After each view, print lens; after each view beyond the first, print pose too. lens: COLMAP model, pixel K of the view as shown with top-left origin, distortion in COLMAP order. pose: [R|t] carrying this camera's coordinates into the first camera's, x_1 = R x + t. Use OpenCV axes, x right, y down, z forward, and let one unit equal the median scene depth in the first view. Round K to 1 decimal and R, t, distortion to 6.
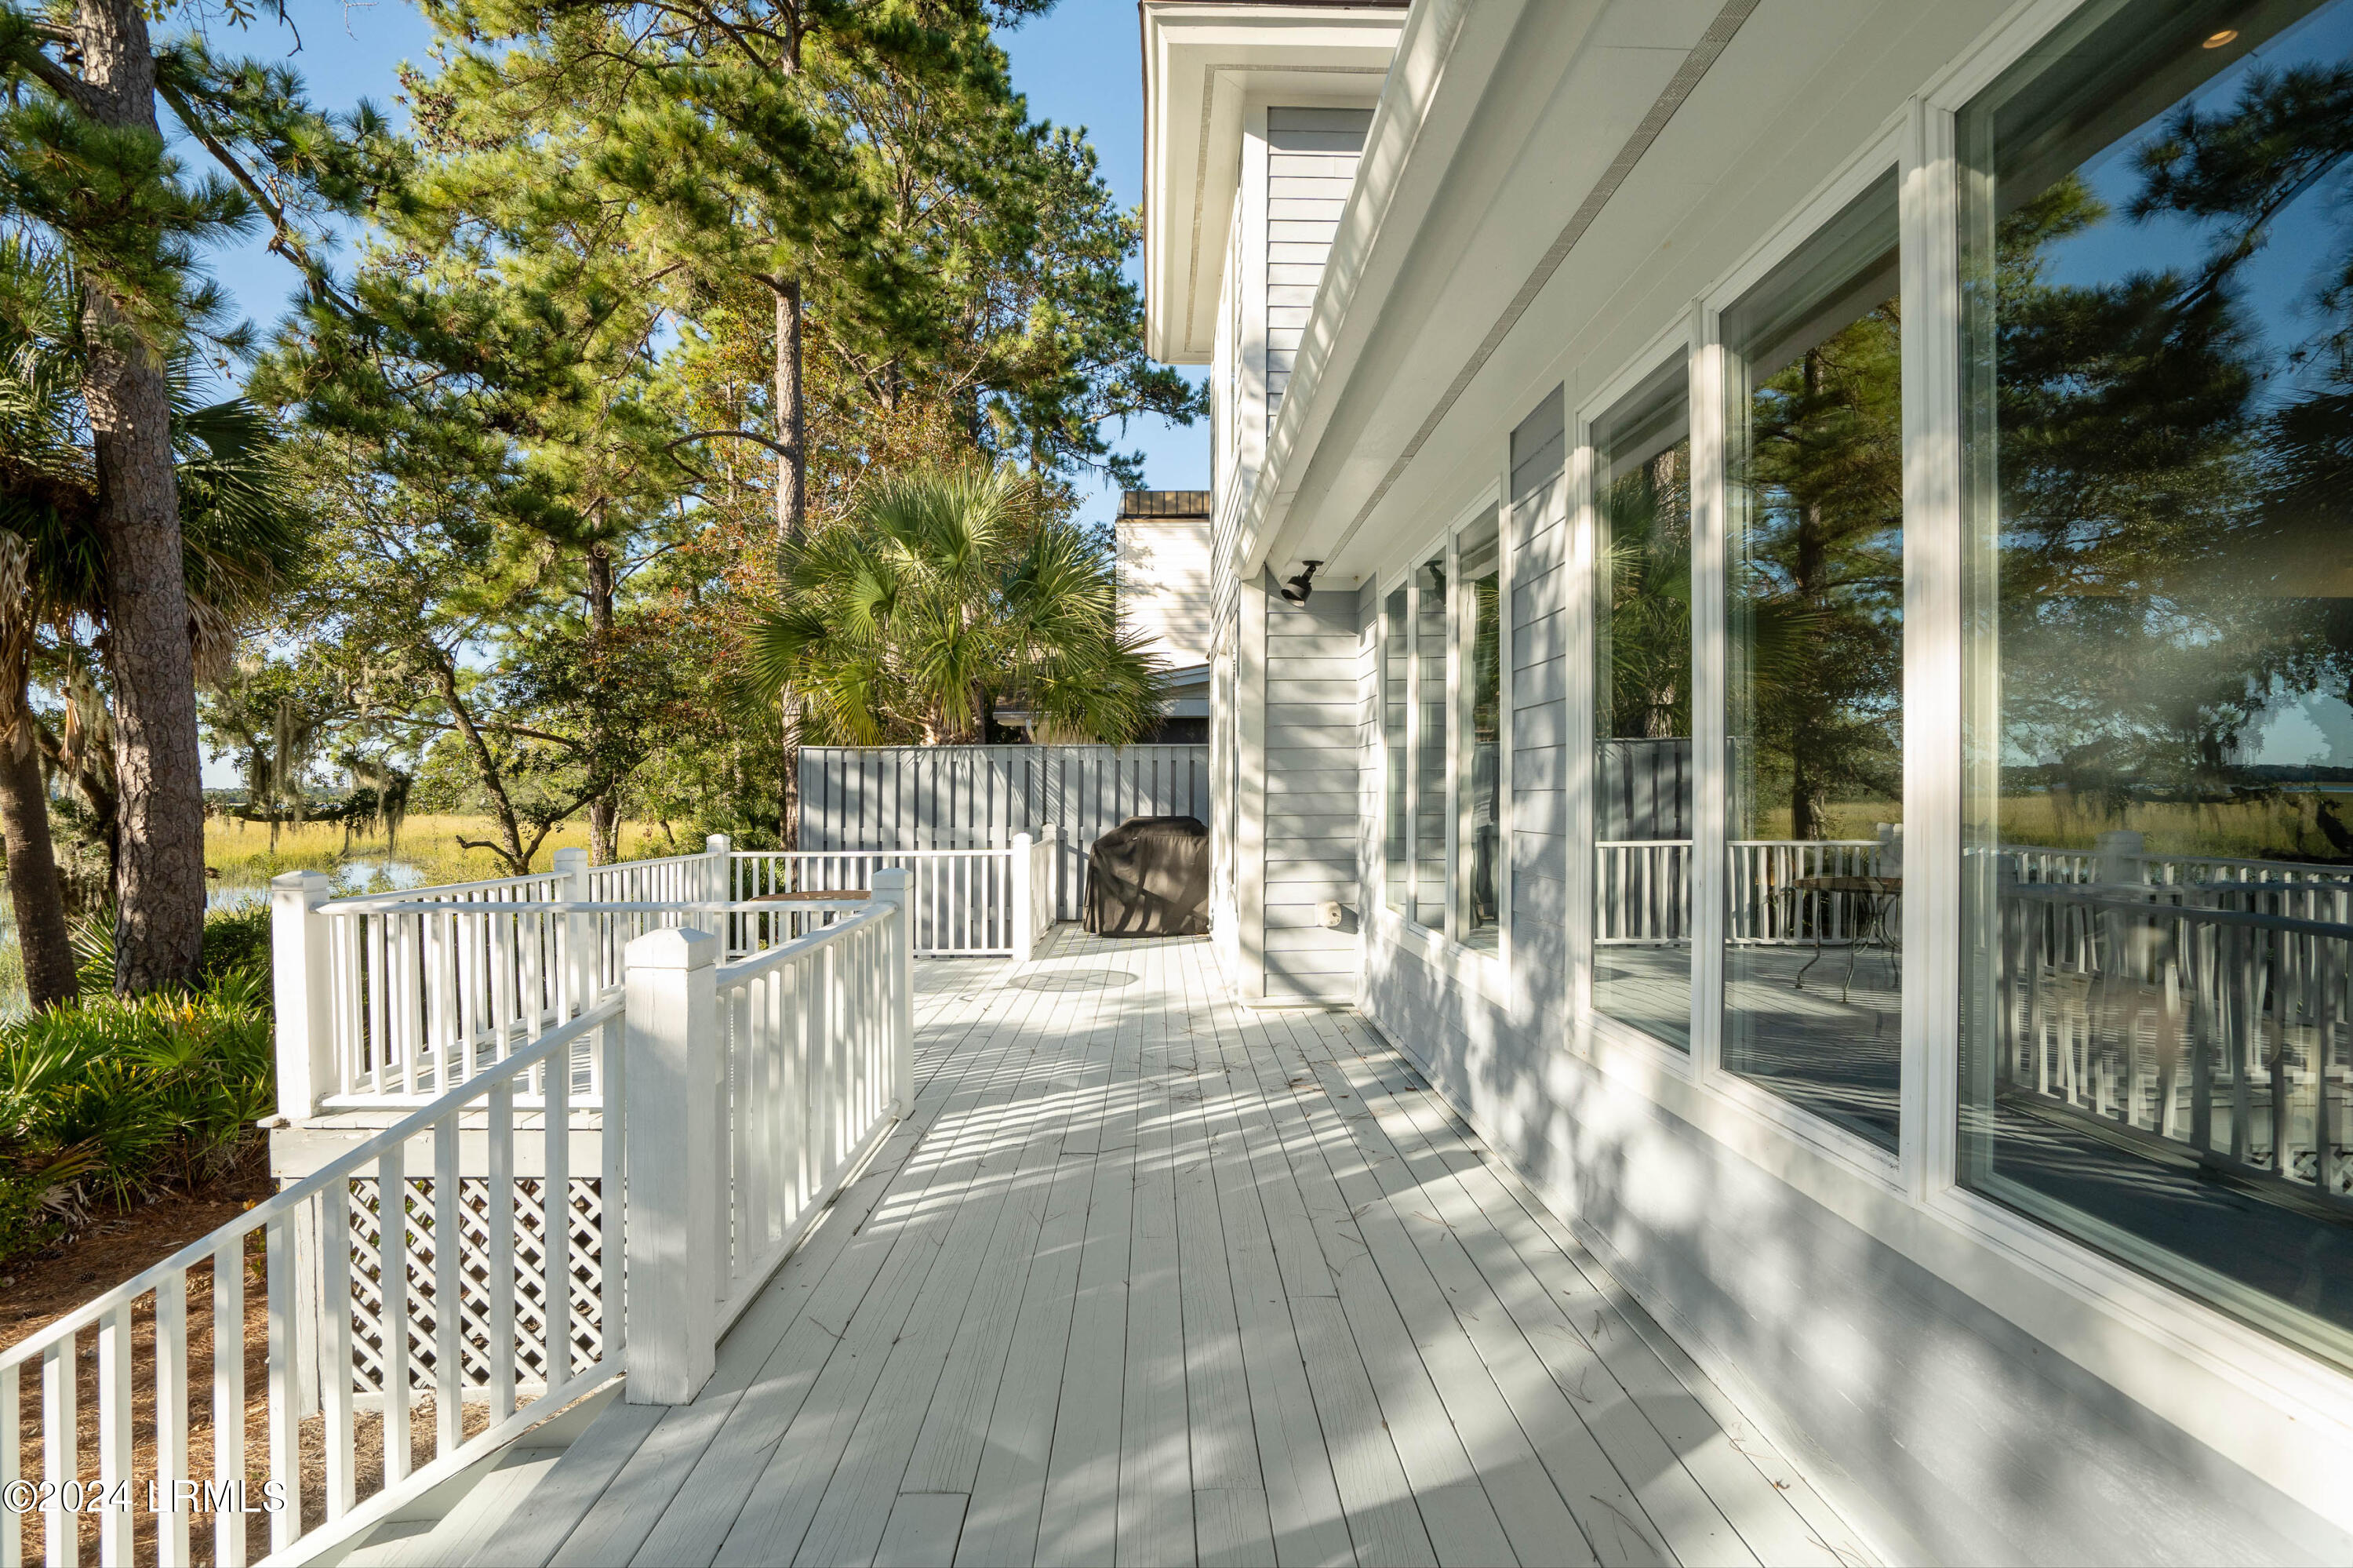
lens RADIAL K [[1087.8, 0, 1181.2], [0, 1087.8, 802.6], [0, 0, 1]] dist [-0.004297, -0.000640]
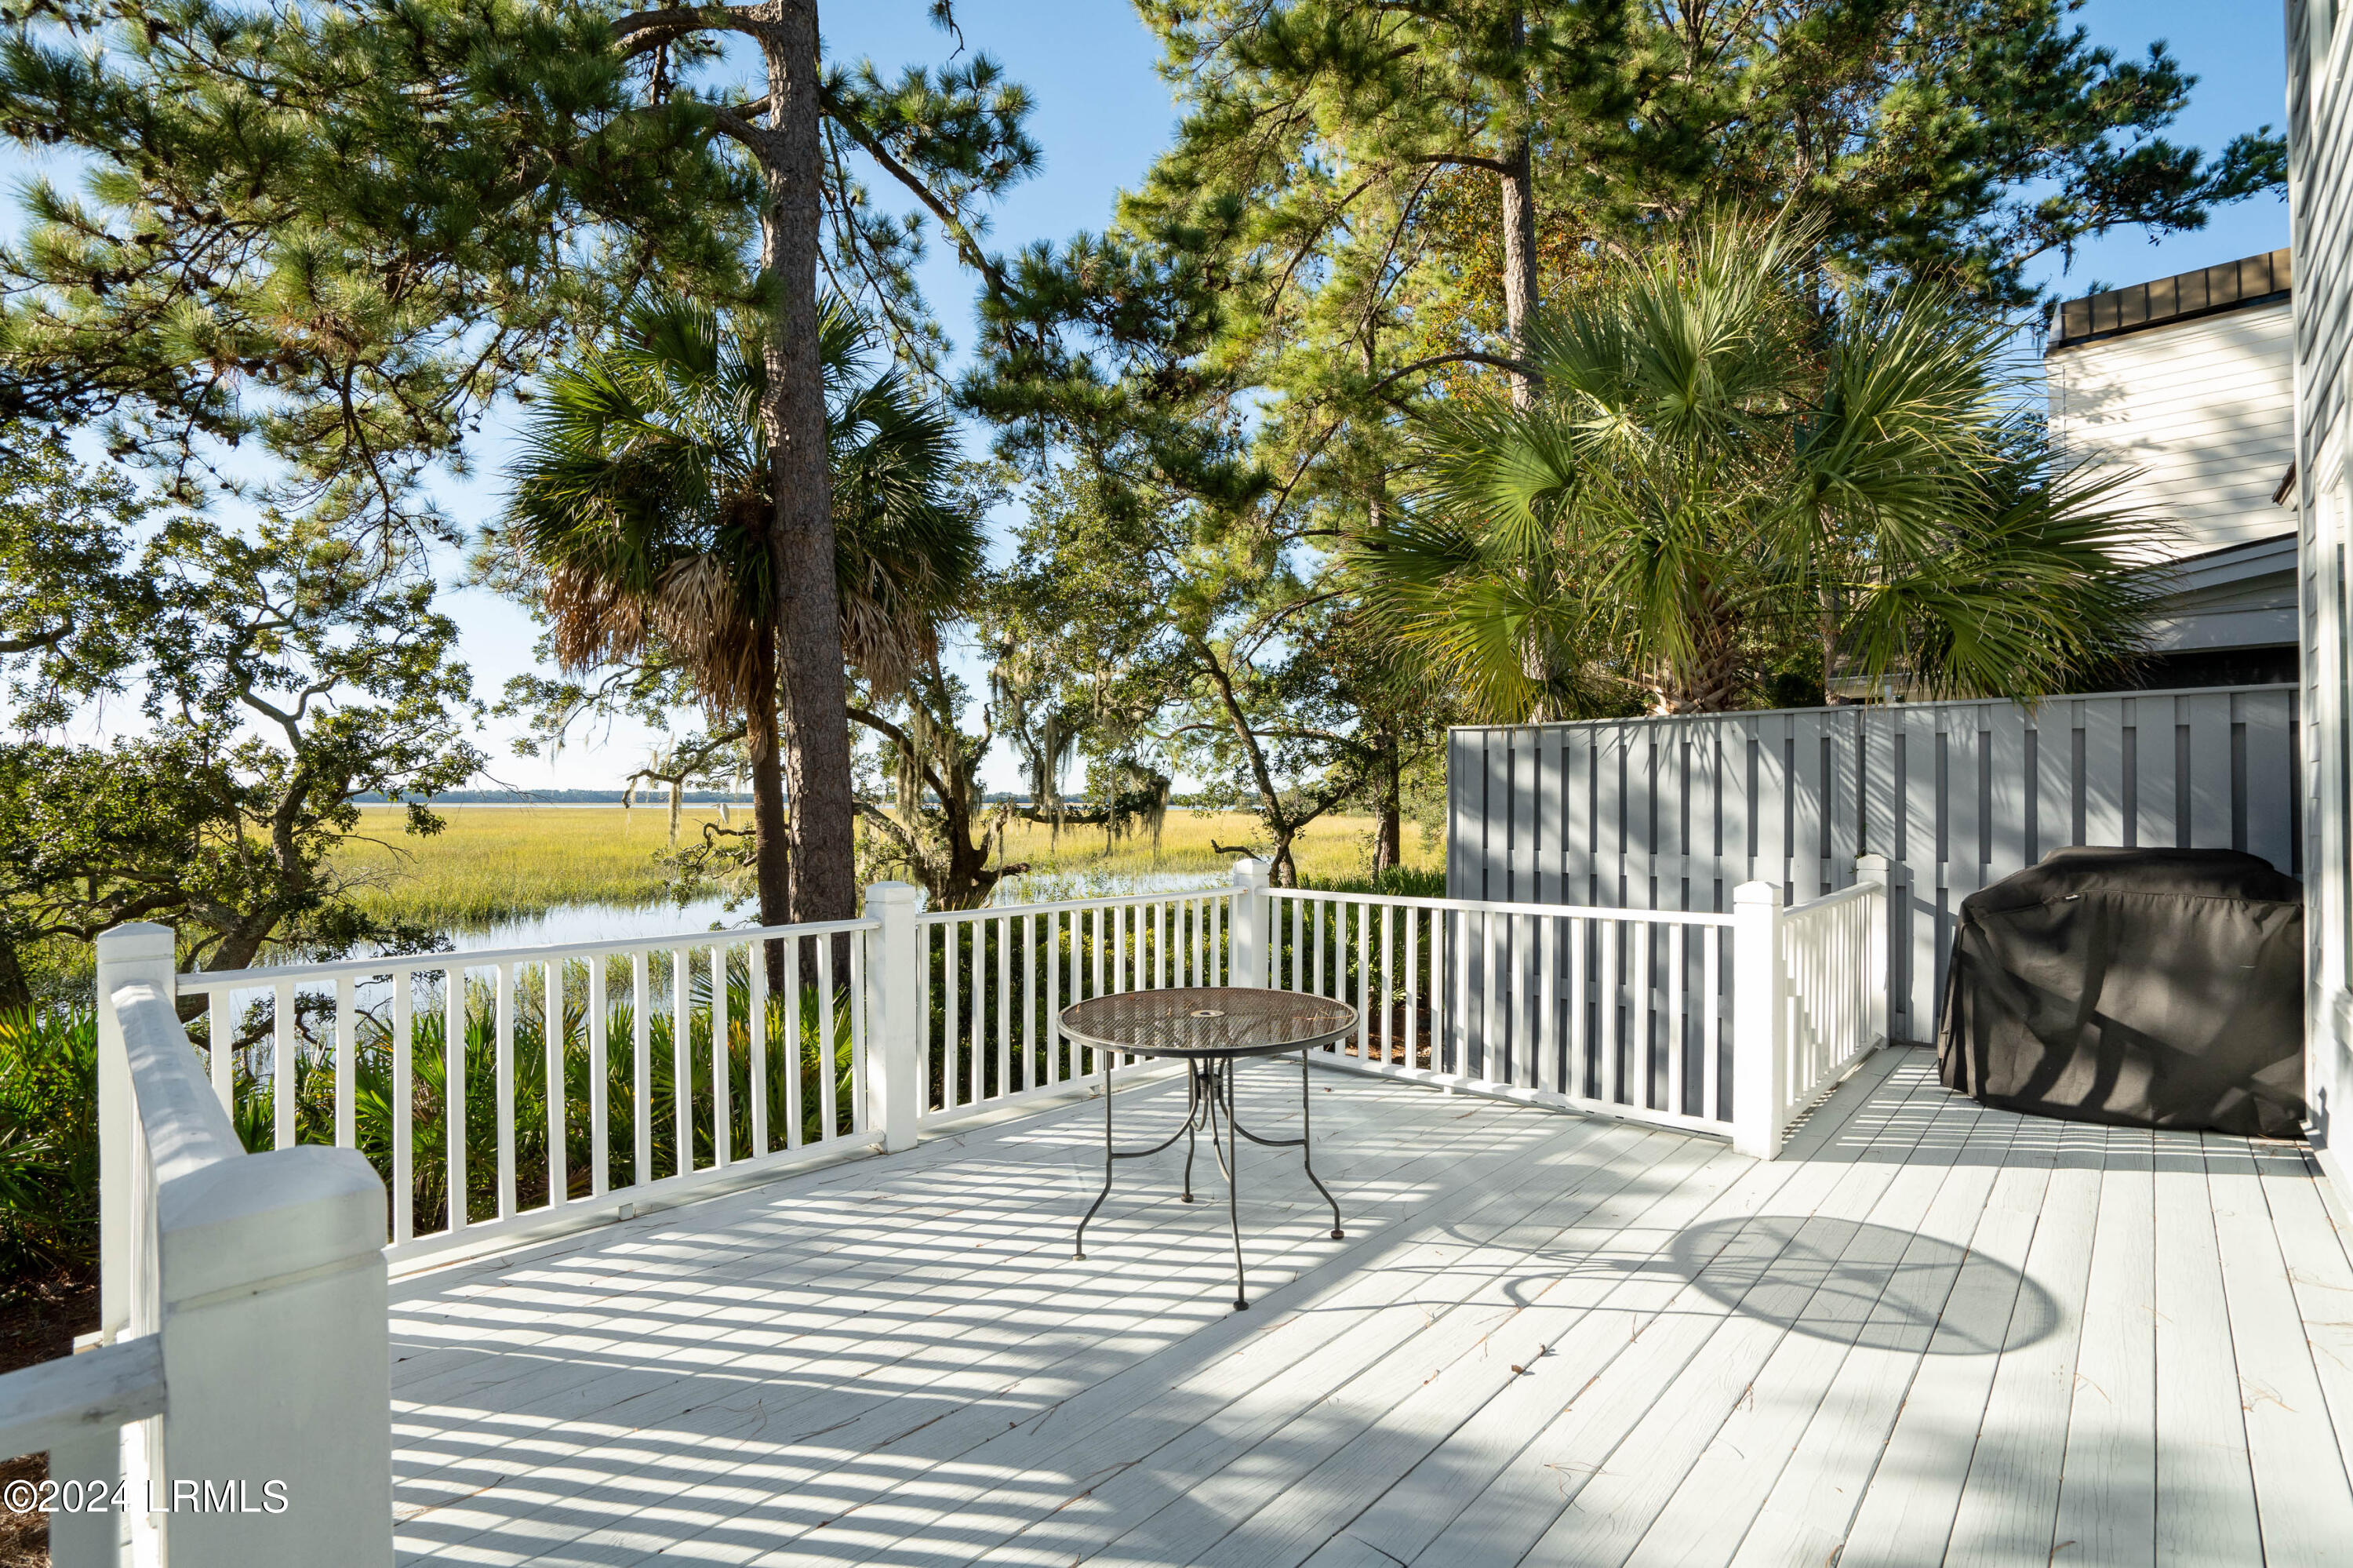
lens RADIAL K [[1070.6, 0, 1191.7], [0, 1070.6, 772.1], [0, 0, 1]] dist [-0.045672, 0.016401]
pose [[0.720123, -0.015726, -0.693668, -0.003907], [-0.007269, 0.999517, -0.030206, -0.002165], [0.693808, 0.026794, 0.719661, 0.400951]]
